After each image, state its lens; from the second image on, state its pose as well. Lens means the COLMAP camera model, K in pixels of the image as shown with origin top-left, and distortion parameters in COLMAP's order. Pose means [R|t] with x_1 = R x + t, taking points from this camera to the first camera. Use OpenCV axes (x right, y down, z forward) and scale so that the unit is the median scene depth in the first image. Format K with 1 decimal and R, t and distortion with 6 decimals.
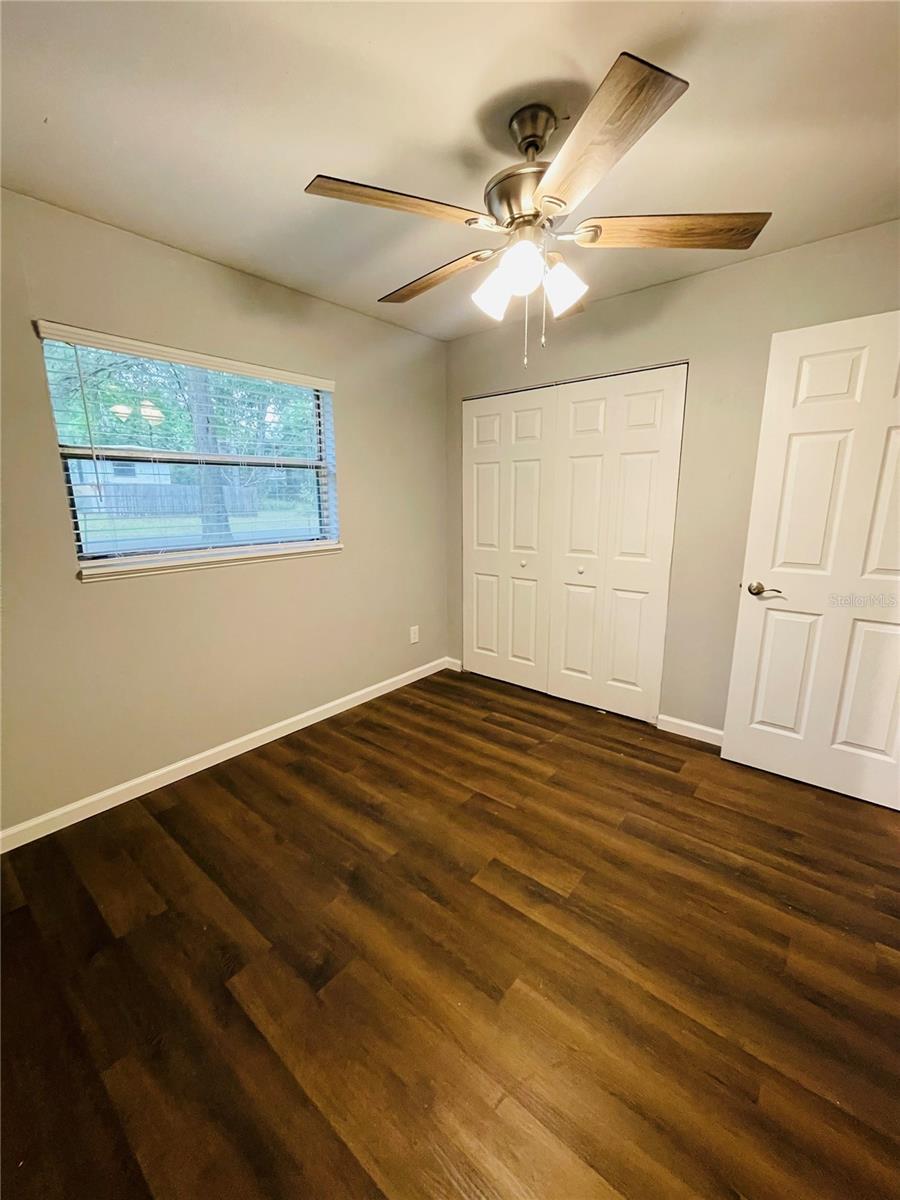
lens RADIAL K [[491.0, 0, 441.6], [0, 491.0, 597.5], [0, 0, 1]] dist [0.004675, -0.000504]
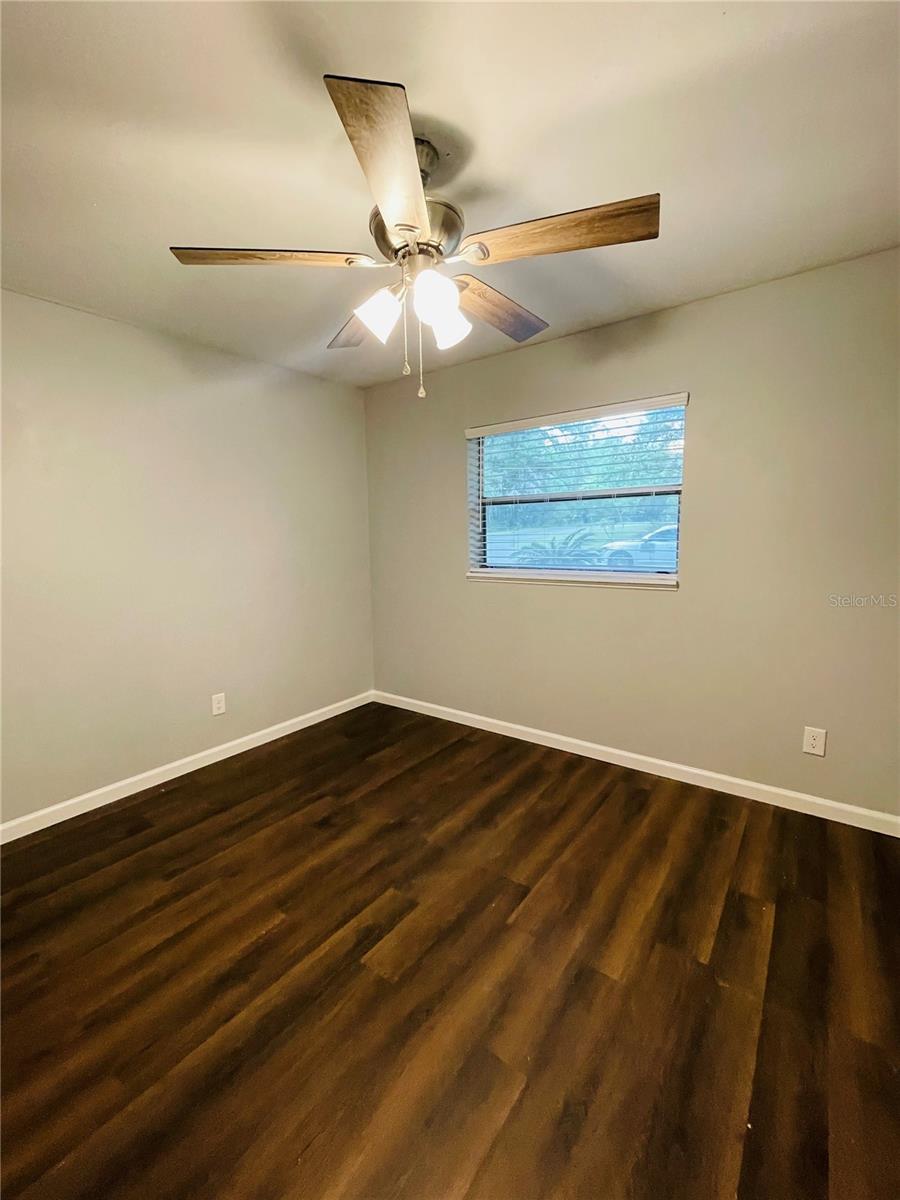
lens RADIAL K [[491.0, 0, 441.3], [0, 491.0, 606.6], [0, 0, 1]] dist [0.004675, -0.000504]
pose [[0.056149, 0.149783, -0.987123, 0.764024], [-0.184409, 0.973228, 0.137185, -0.132712], [0.981244, 0.174332, 0.082267, 0.683961]]
